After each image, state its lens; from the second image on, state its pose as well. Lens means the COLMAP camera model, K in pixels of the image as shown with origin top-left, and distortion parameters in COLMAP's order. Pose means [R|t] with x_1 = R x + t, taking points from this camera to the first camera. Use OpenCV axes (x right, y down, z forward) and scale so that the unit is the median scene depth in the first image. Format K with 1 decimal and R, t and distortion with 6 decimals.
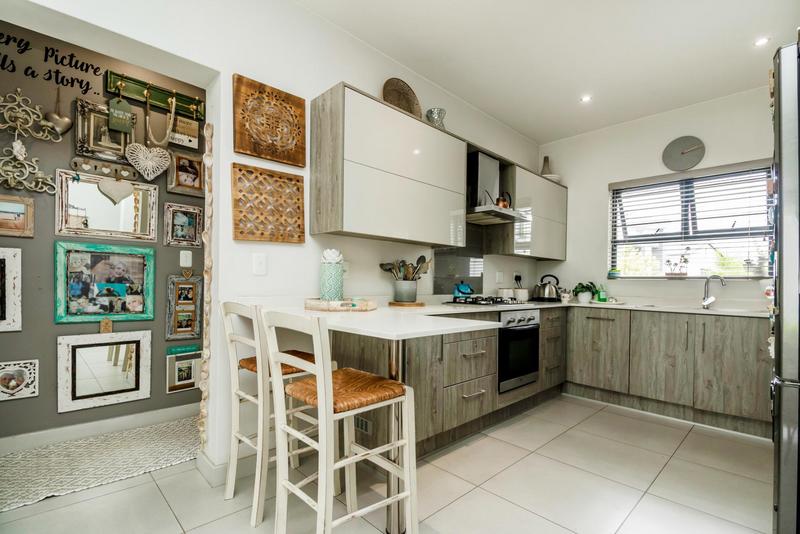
lens RADIAL K [[373.9, 0, 364.7], [0, 373.9, 280.7], [0, 0, 1]] dist [-0.000632, -0.008927]
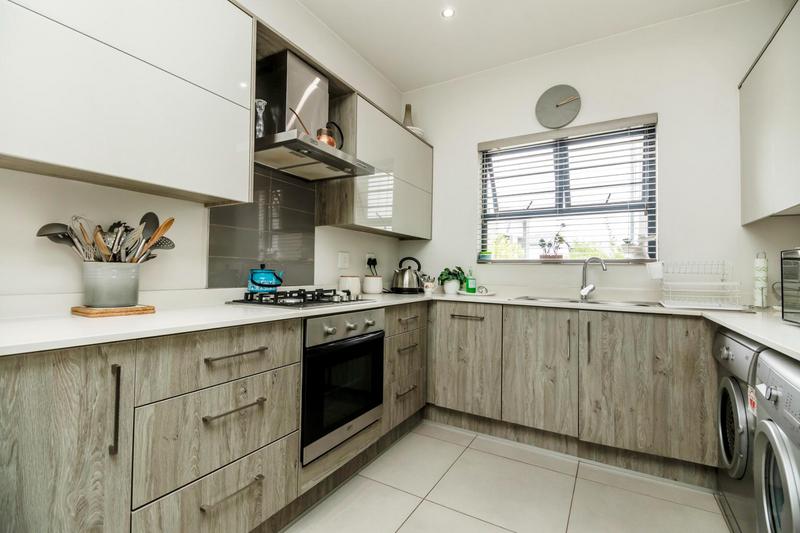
lens RADIAL K [[373.9, 0, 397.2], [0, 373.9, 263.4], [0, 0, 1]] dist [-0.000632, -0.008927]
pose [[0.939696, 0.003131, 0.341997, 0.262652], [0.001675, 0.999904, -0.013756, 0.007615], [-0.342007, 0.013499, 0.939600, 0.373875]]
